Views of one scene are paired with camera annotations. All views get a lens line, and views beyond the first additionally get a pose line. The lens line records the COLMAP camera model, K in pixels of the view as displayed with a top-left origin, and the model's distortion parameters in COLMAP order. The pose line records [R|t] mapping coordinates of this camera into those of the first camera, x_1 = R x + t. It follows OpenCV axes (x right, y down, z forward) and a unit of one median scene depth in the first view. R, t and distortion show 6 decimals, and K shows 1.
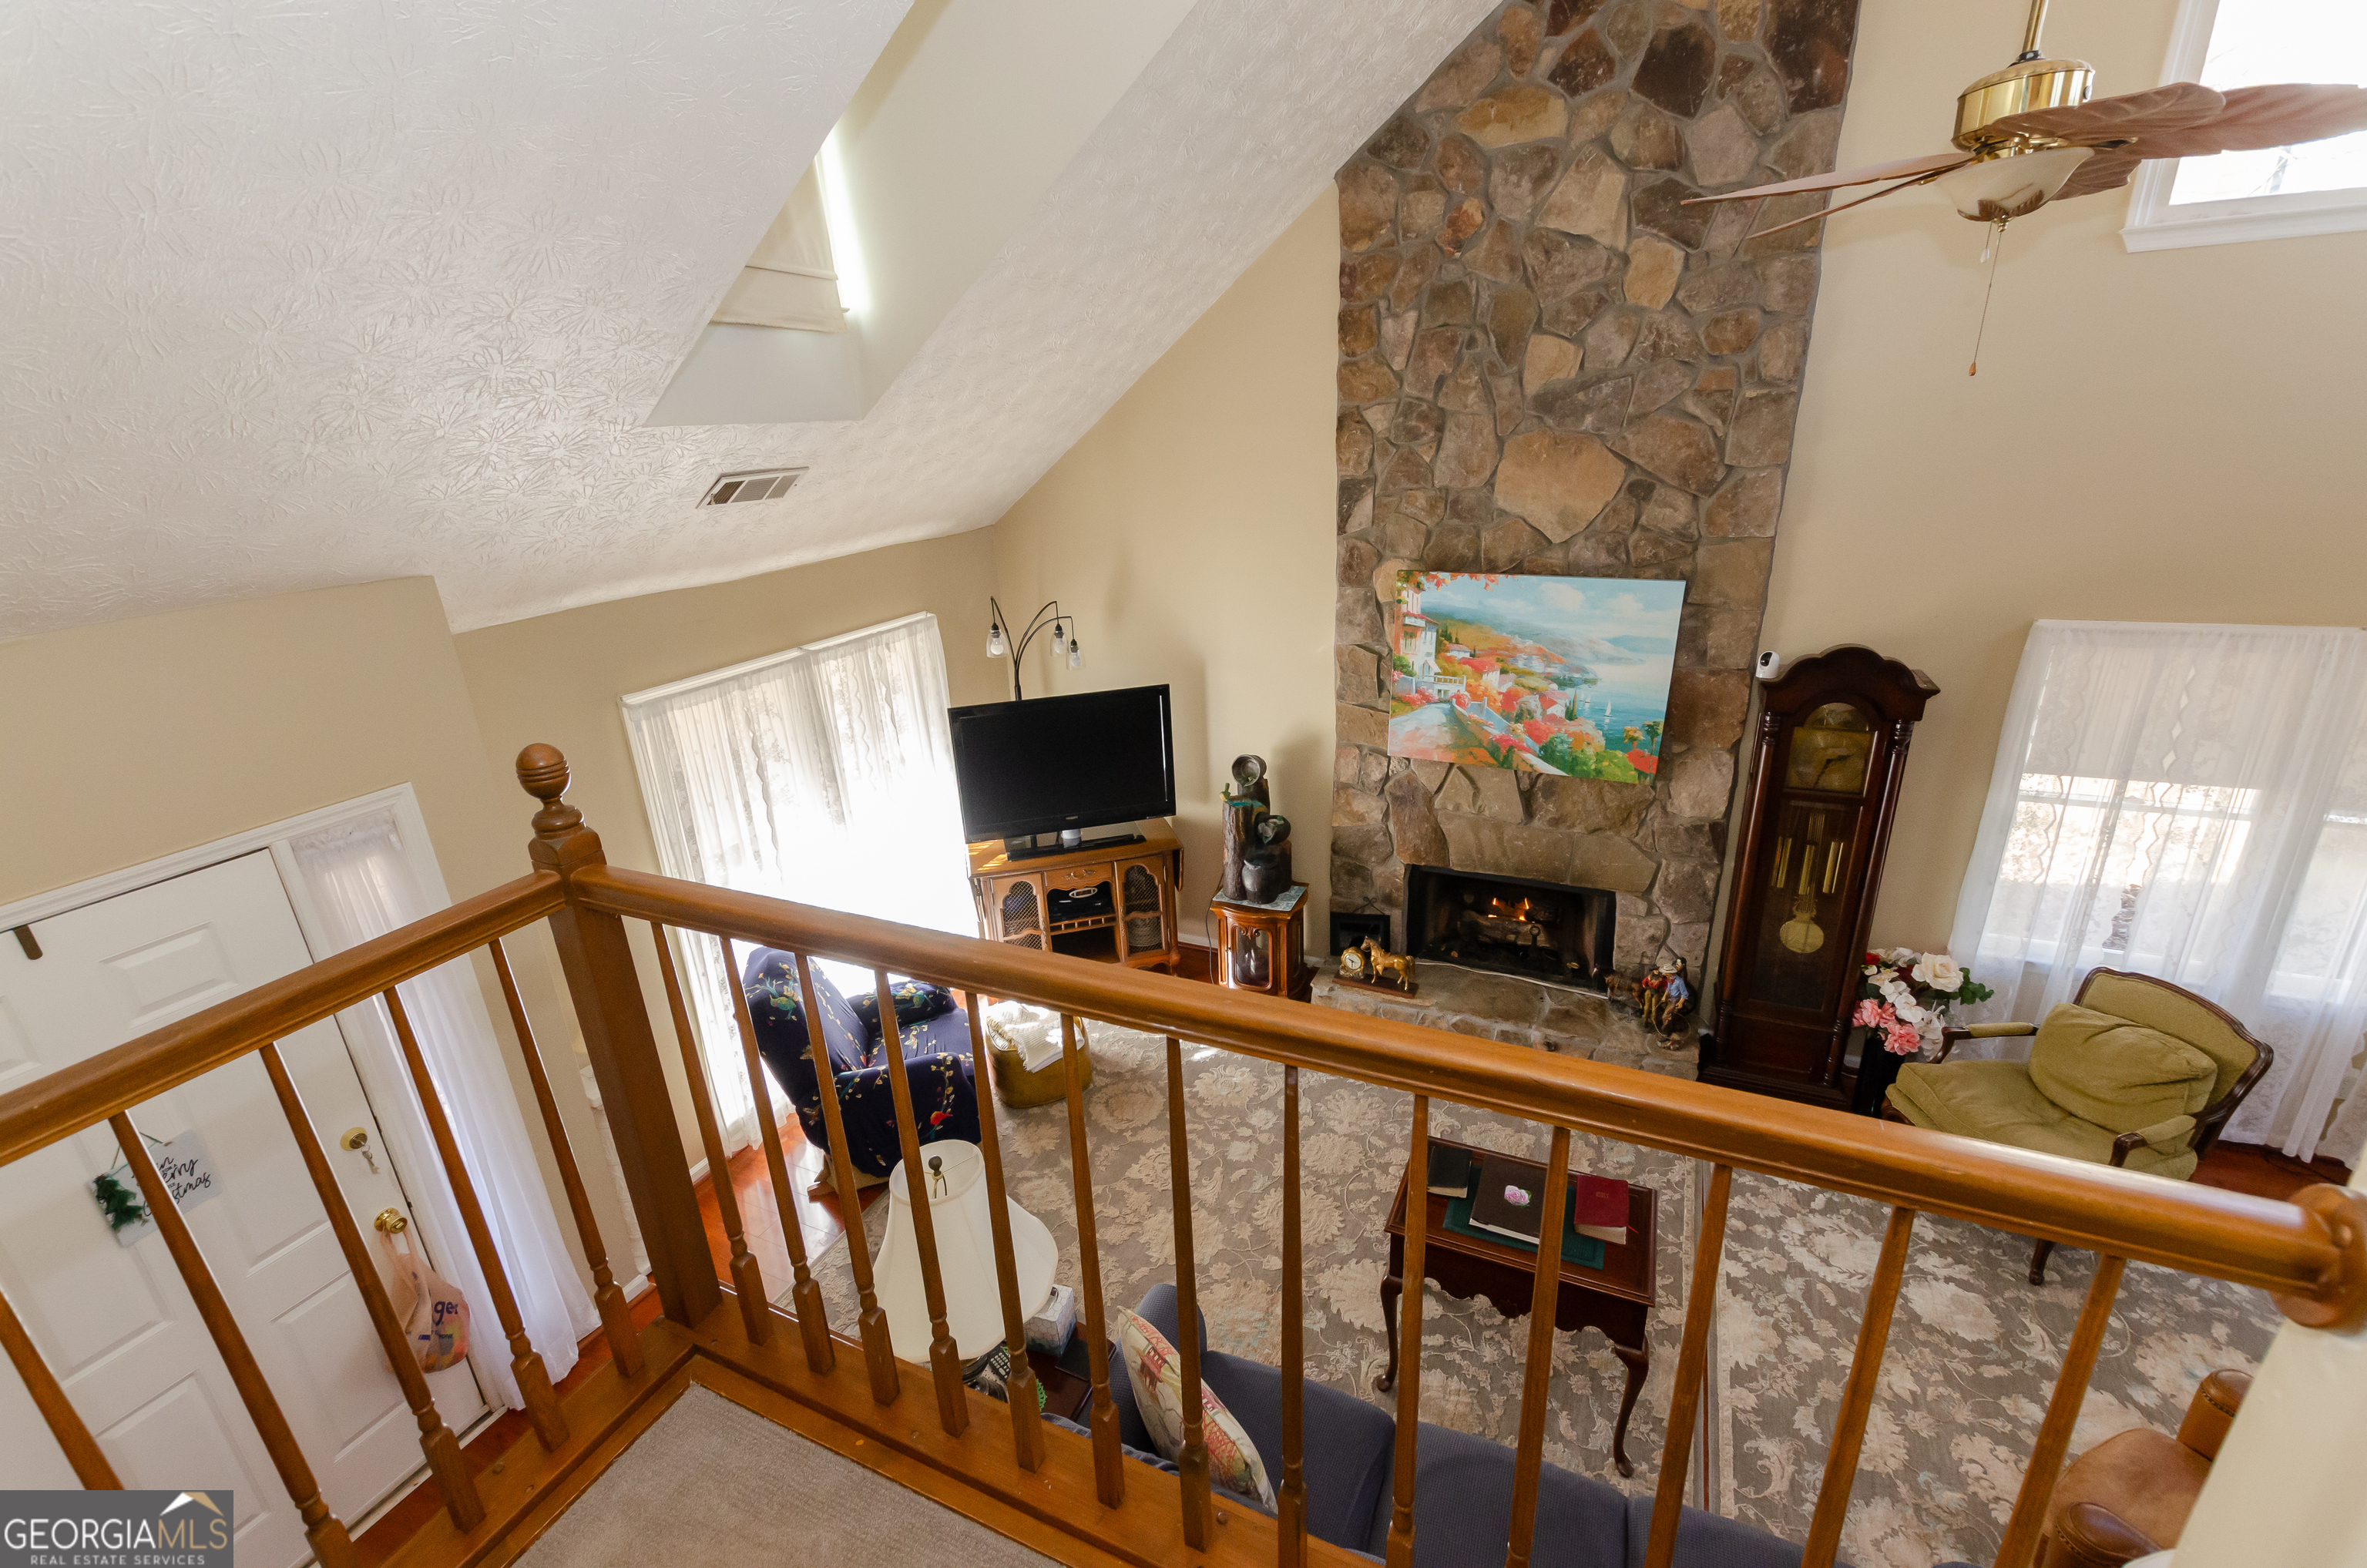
lens RADIAL K [[1019.8, 0, 1187.2], [0, 1019.8, 800.9], [0, 0, 1]] dist [0.003853, 0.000202]
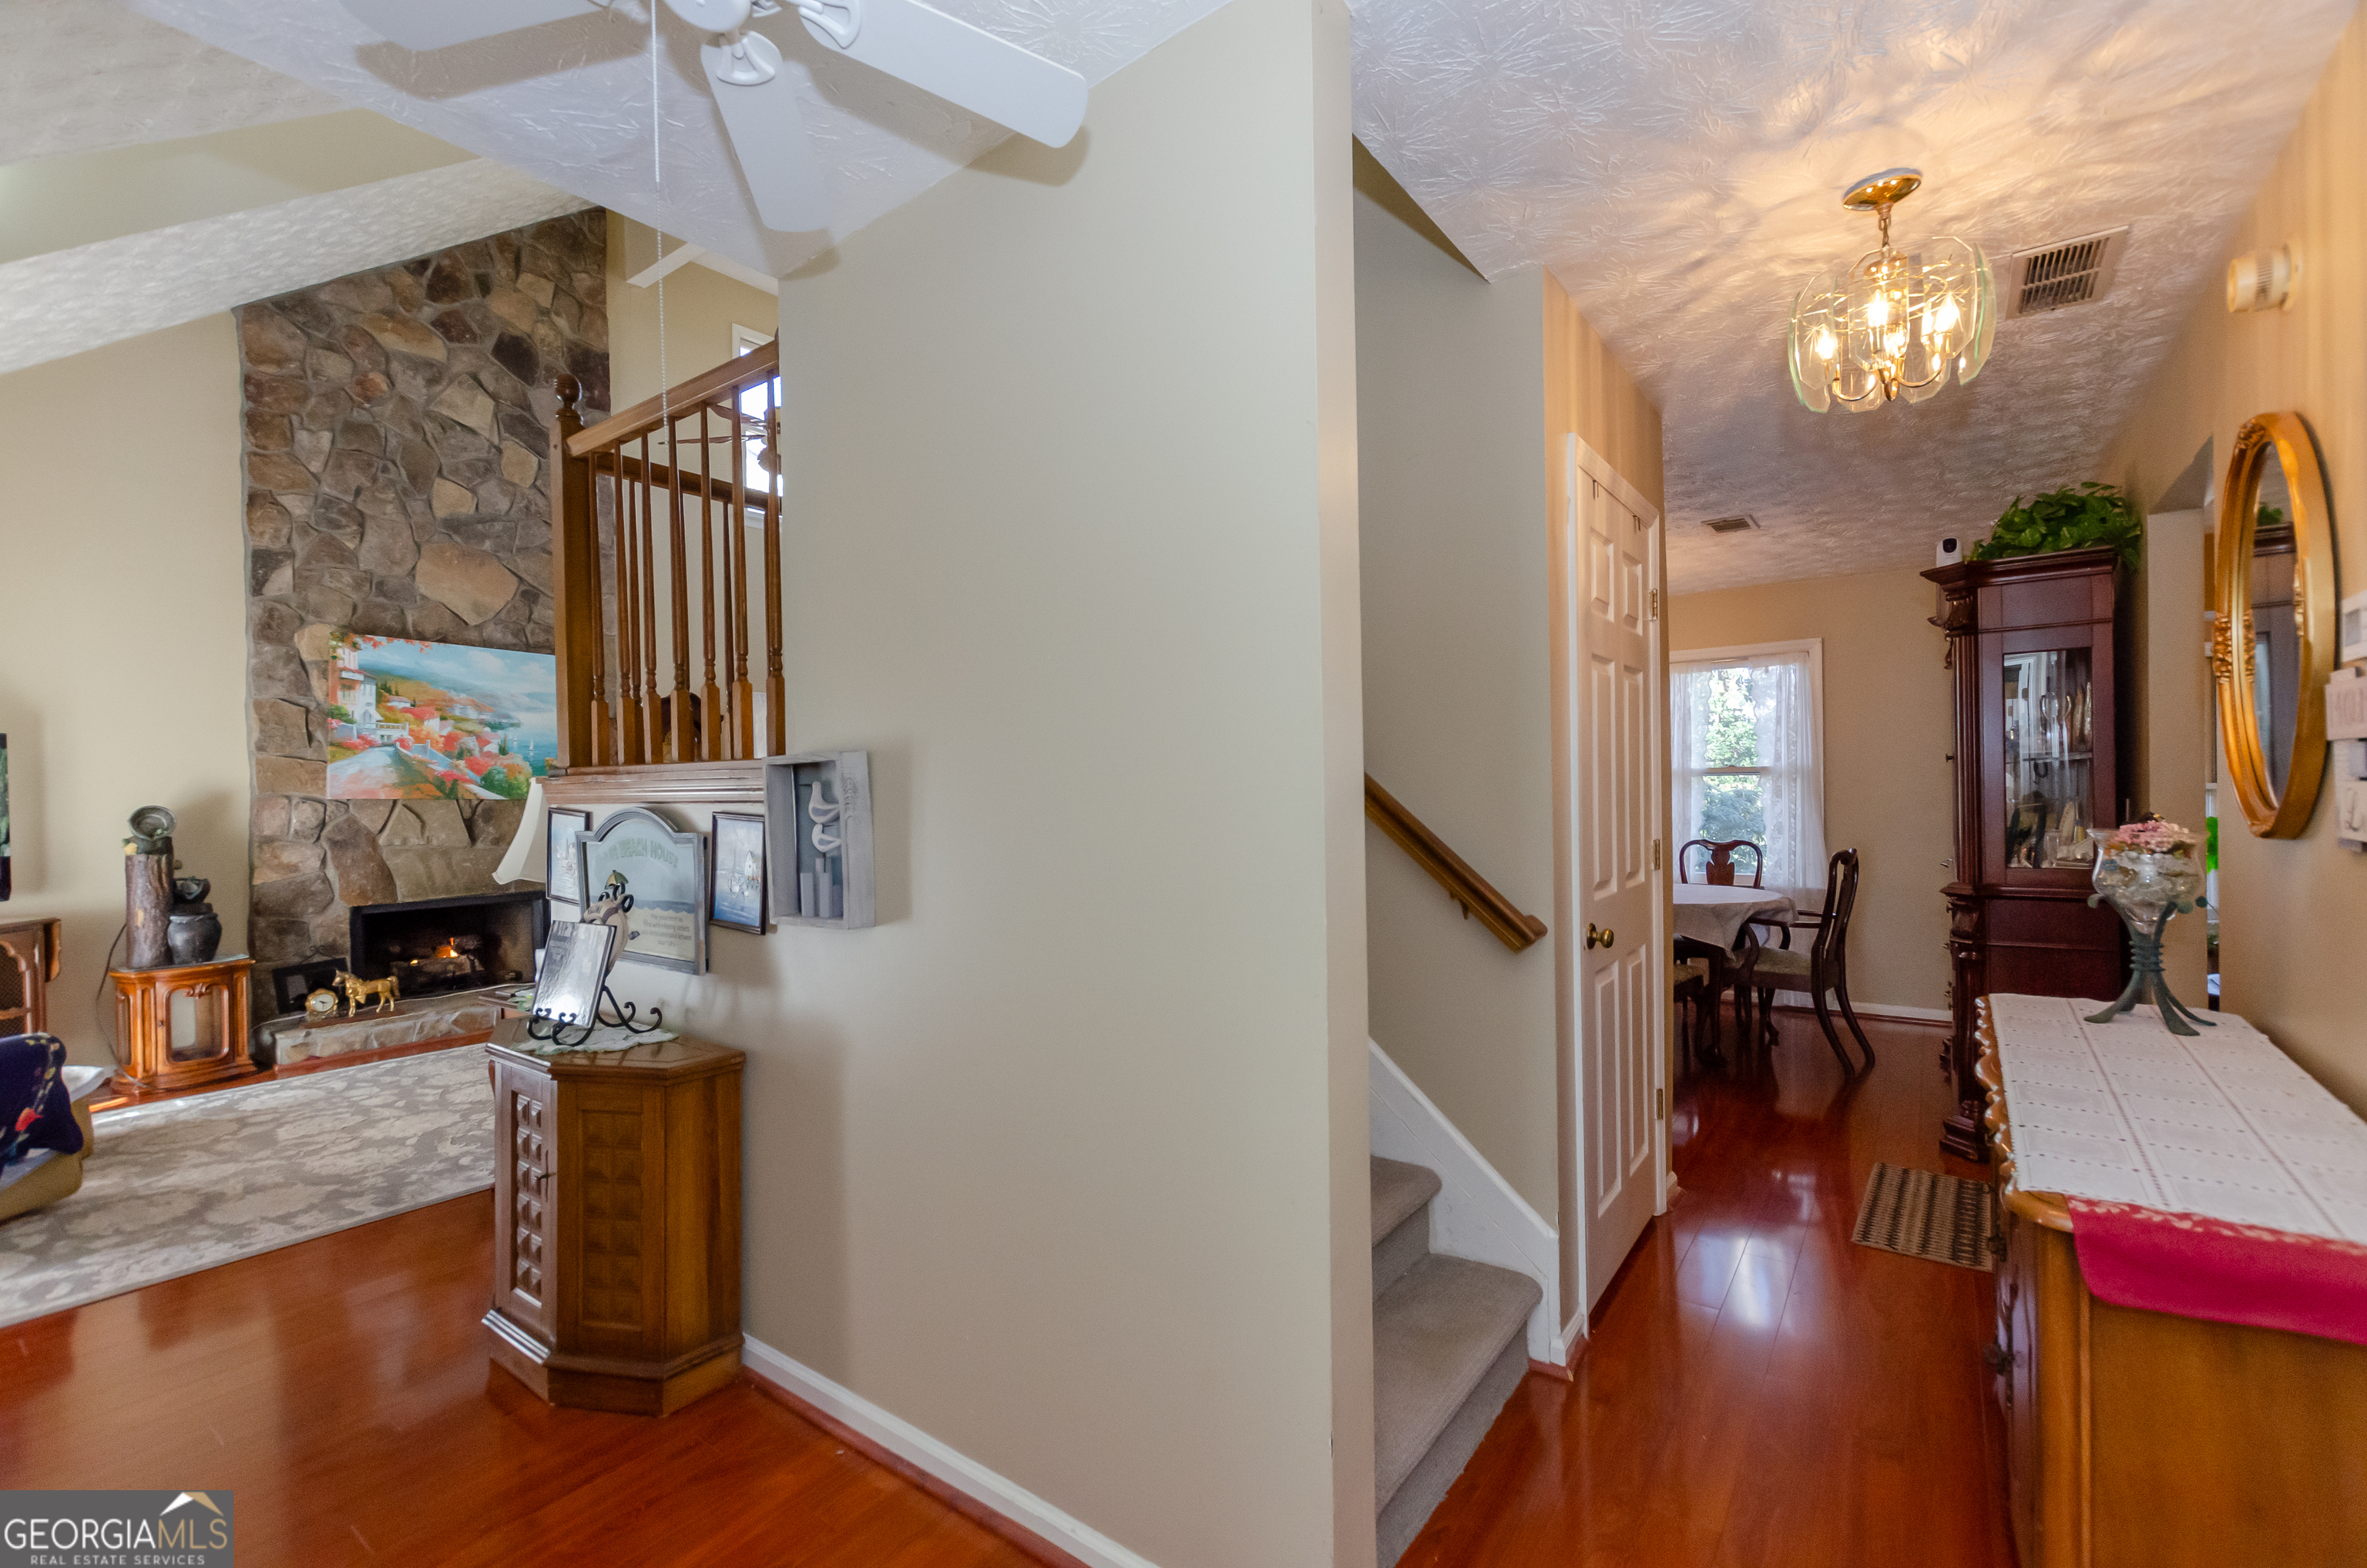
lens RADIAL K [[1019.8, 0, 1187.2], [0, 1019.8, 800.9], [0, 0, 1]] dist [0.003853, 0.000202]
pose [[0.193932, 0.032772, 0.980467, -0.766209], [0.355044, 0.929346, -0.101289, 0.433342], [-0.914513, 0.367752, 0.168595, -0.022454]]
